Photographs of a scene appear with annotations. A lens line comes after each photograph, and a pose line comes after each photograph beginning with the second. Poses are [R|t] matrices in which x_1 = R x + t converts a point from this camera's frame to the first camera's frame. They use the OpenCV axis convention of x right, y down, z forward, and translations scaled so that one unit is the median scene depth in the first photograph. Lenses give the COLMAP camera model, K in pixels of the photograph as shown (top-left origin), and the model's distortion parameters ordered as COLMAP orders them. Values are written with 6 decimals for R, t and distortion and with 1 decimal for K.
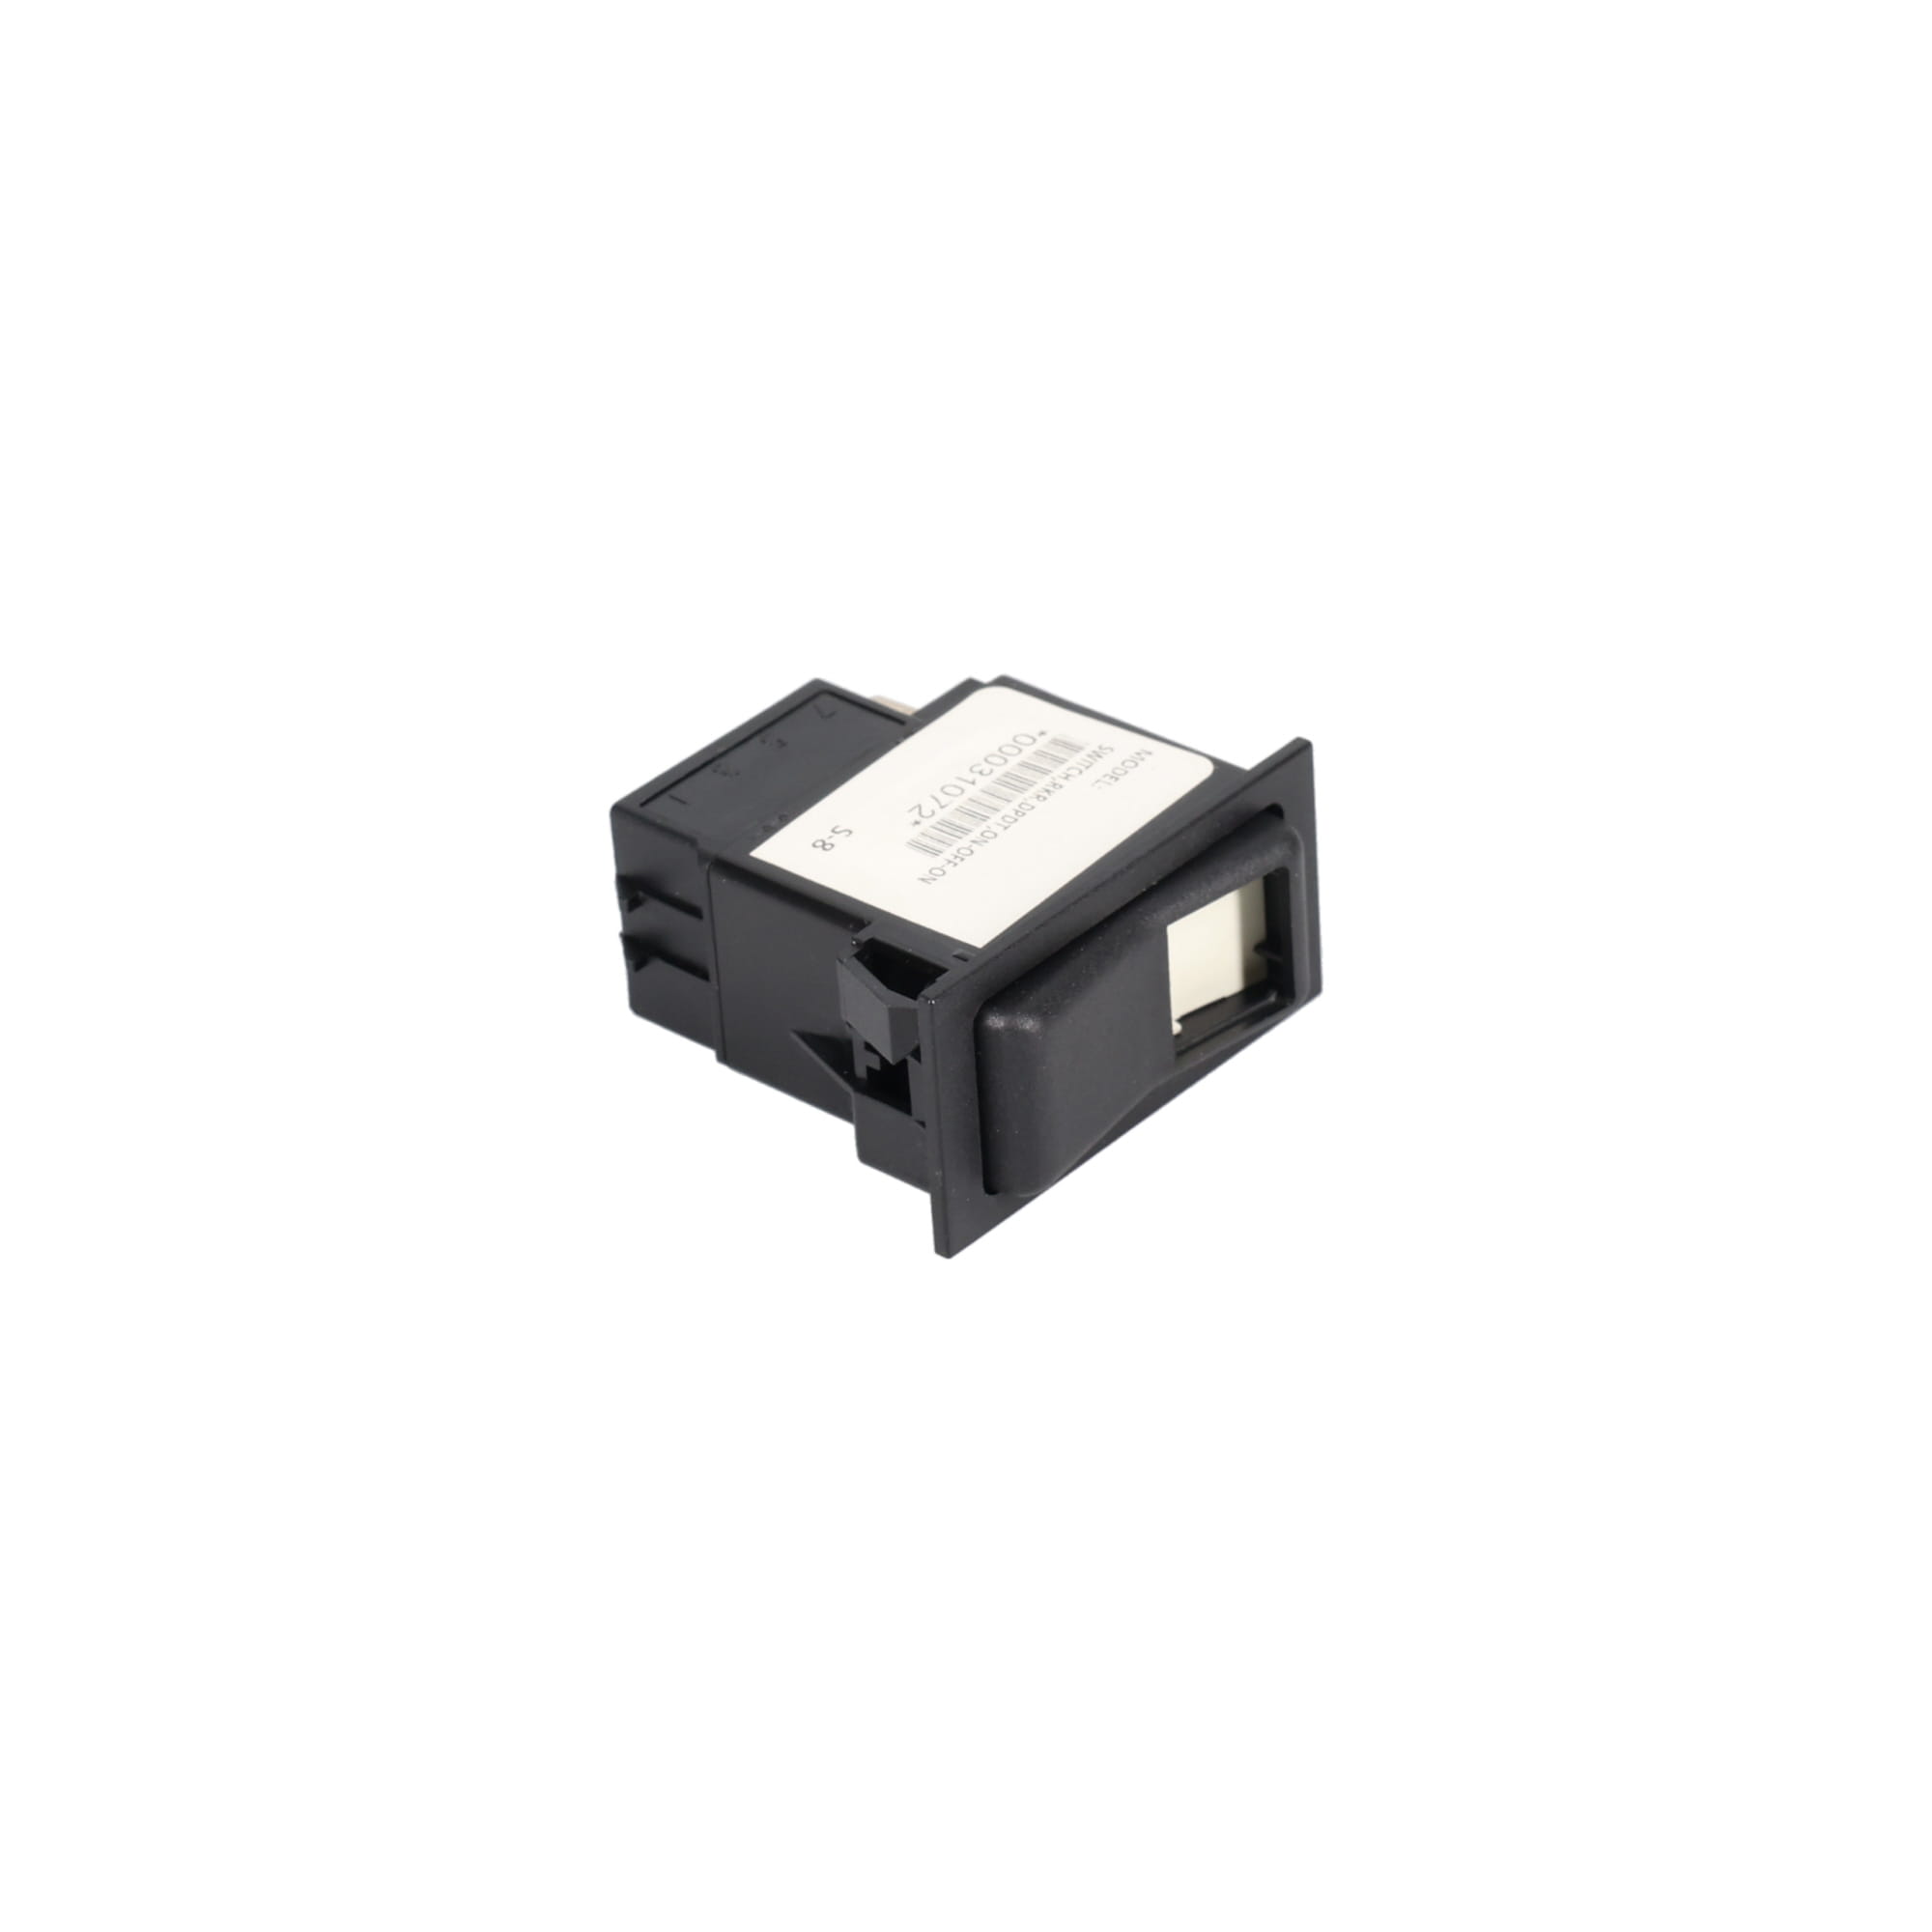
lens RADIAL K [[7266.4, 0, 966.0], [0, 7266.4, 966.0], [0, 0, 1]] dist [0.053408, 0.079561]
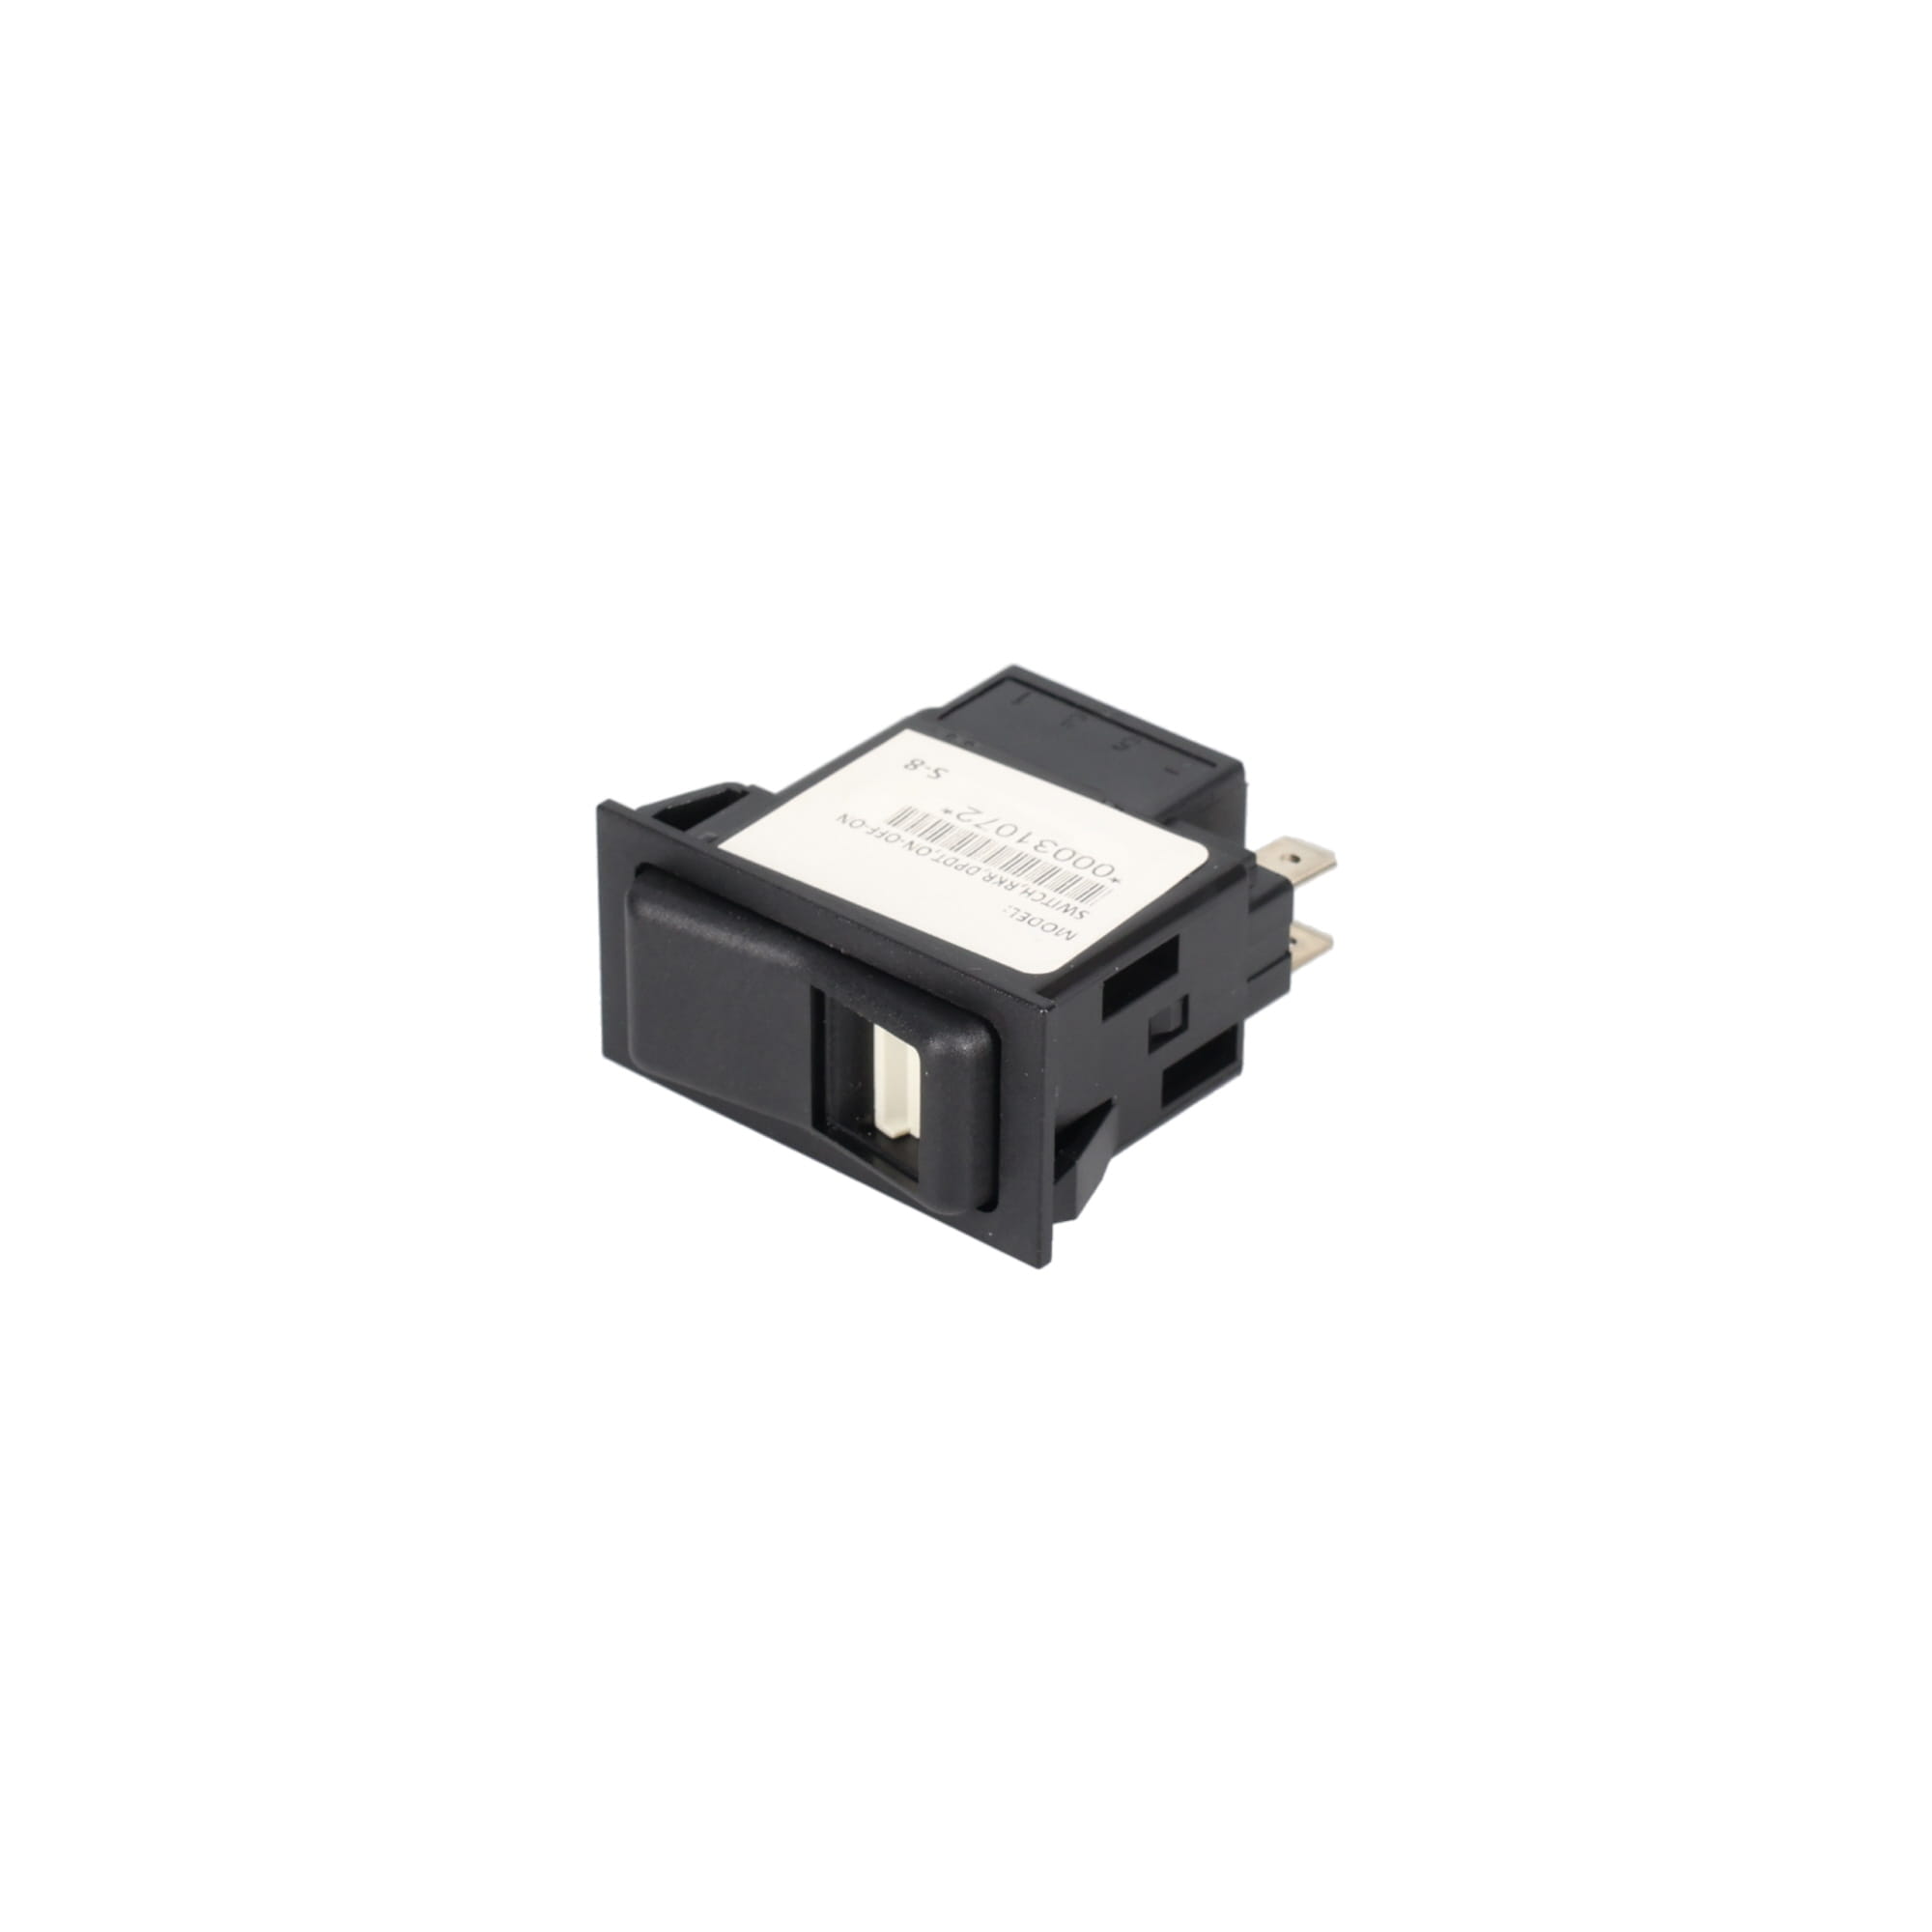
lens RADIAL K [[7266.4, 0, 966.0], [0, 7266.4, 966.0], [0, 0, 1]] dist [0.053408, 0.079561]
pose [[0.017640, 0.592086, -0.805682, 0.820995], [-0.549843, 0.678764, 0.486777, -0.498716], [0.835082, 0.434412, 0.337527, 0.661536]]
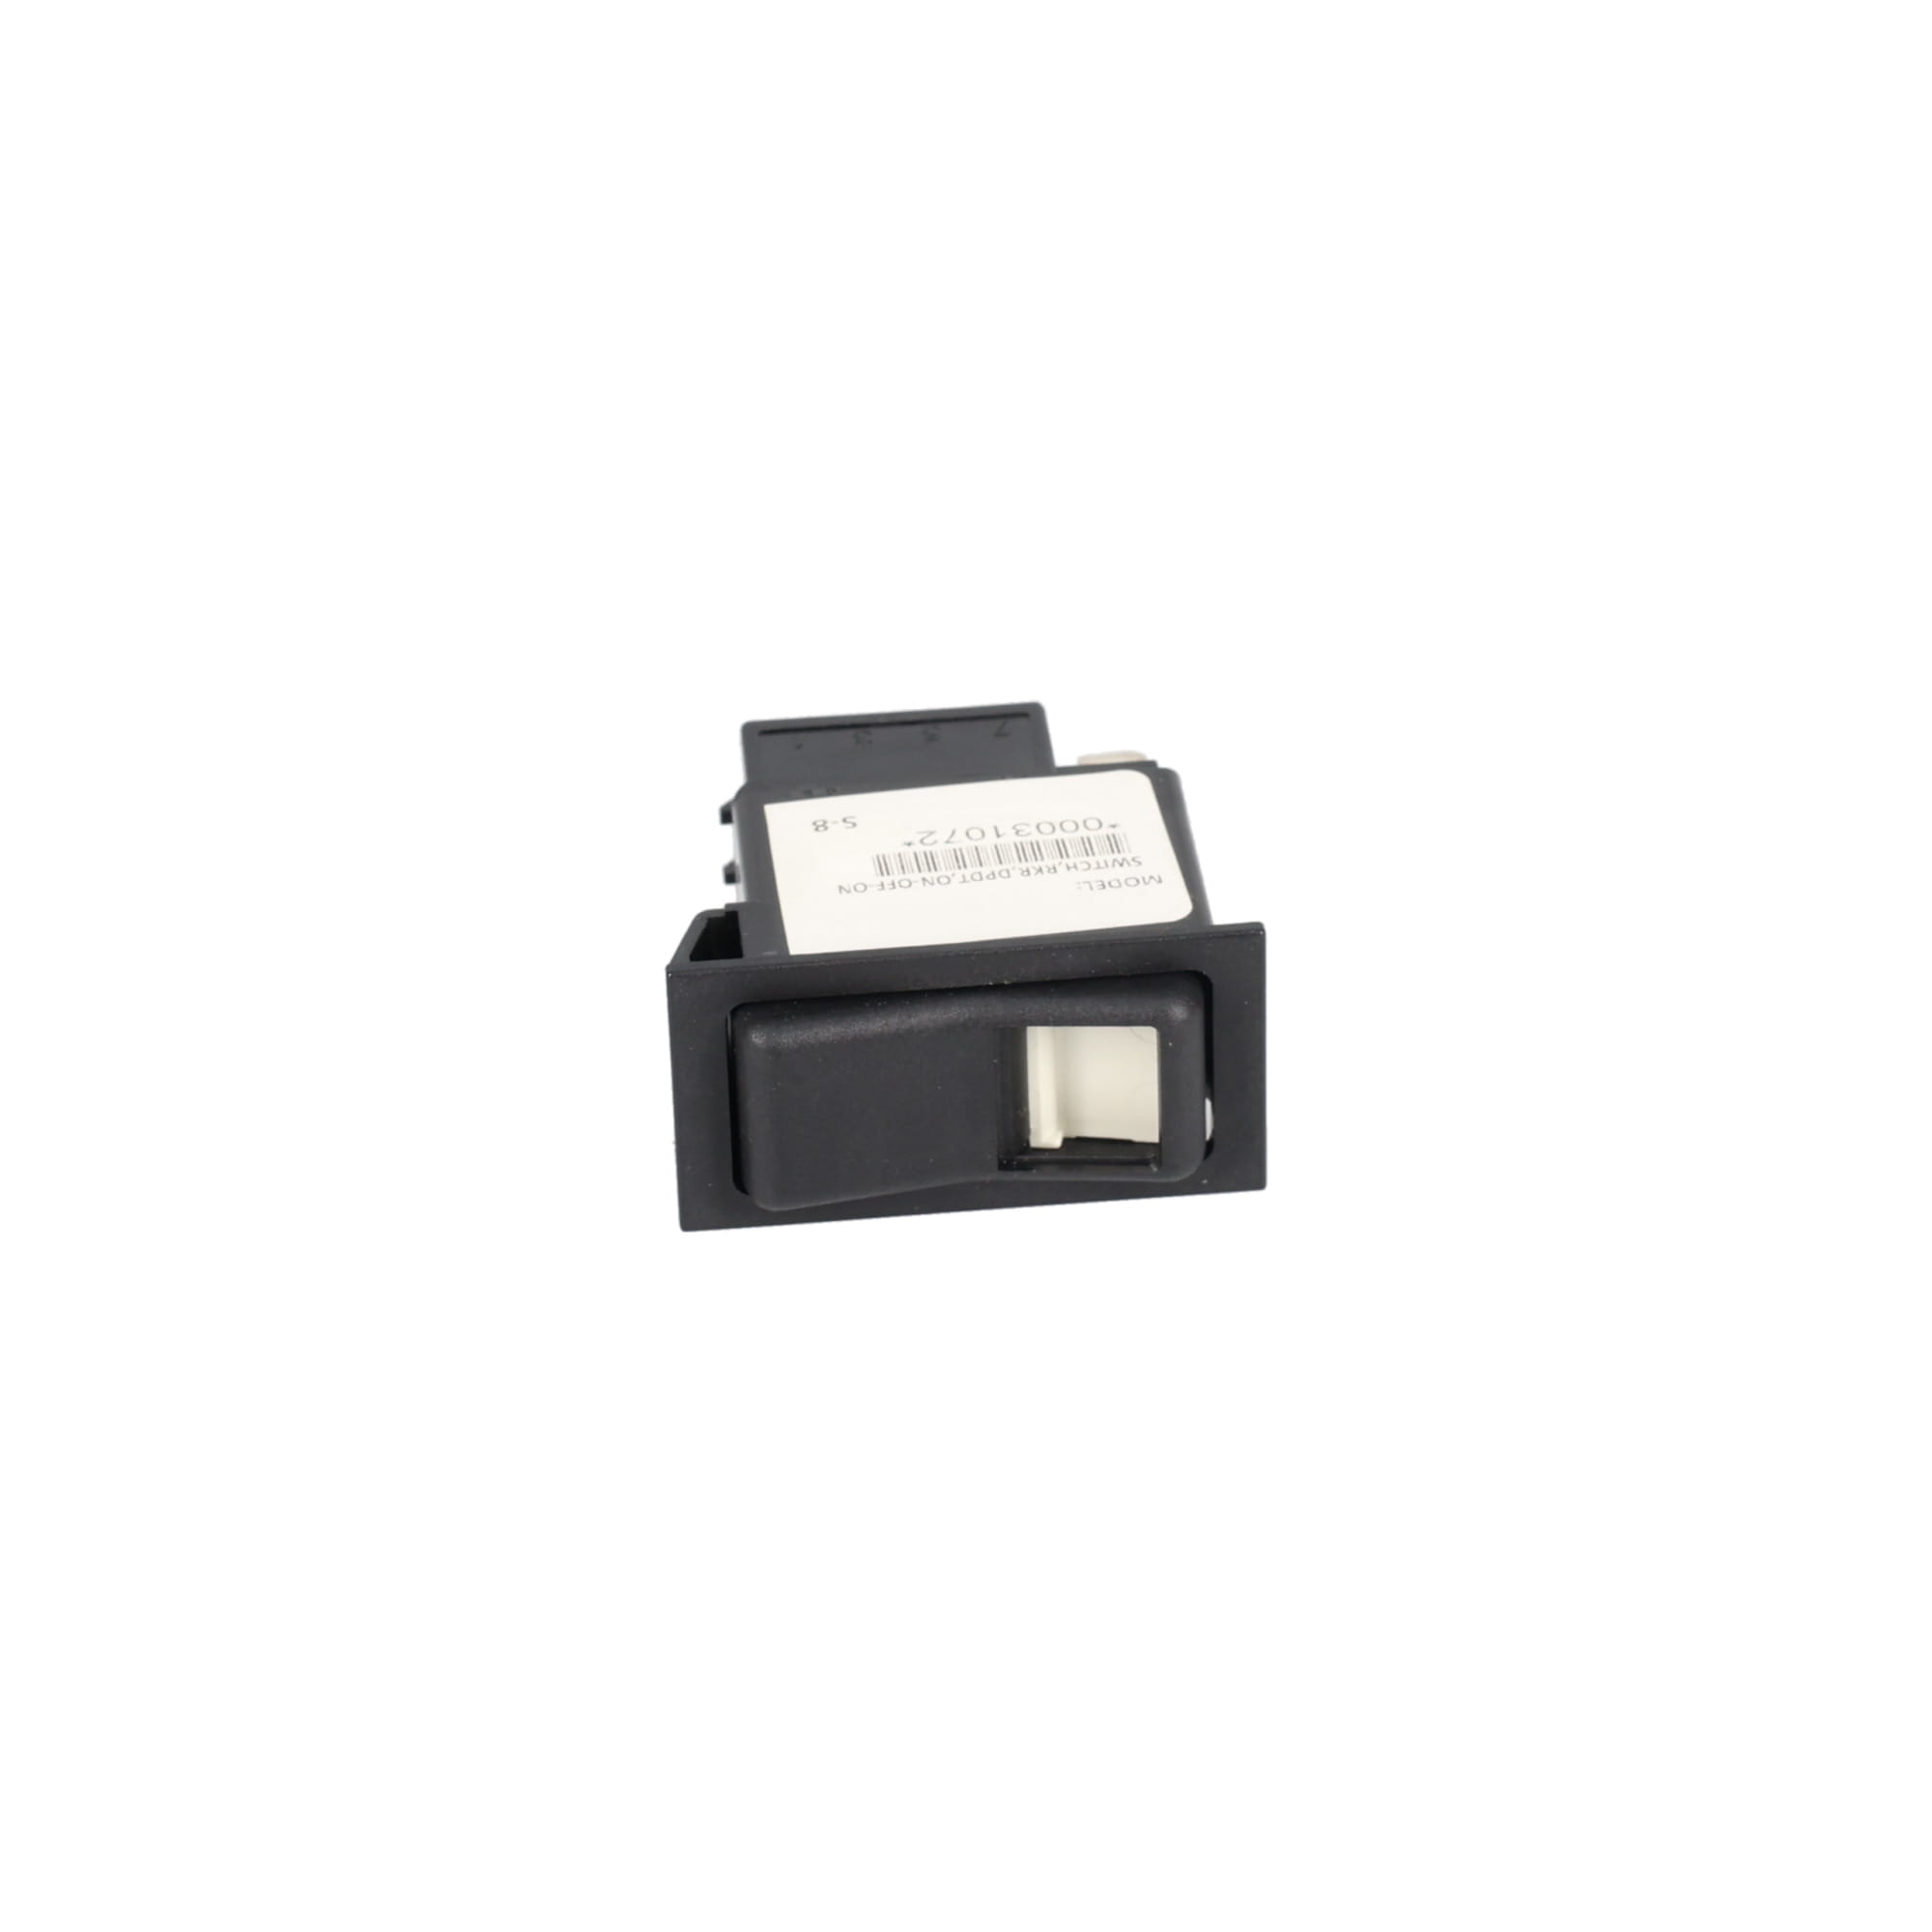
lens RADIAL K [[7266.4, 0, 966.0], [0, 7266.4, 966.0], [0, 0, 1]] dist [0.053408, 0.079561]
pose [[0.726105, 0.397461, -0.561068, 0.565929], [-0.391240, 0.909850, 0.138217, -0.145360], [0.565423, 0.119152, 0.816149, 0.182856]]
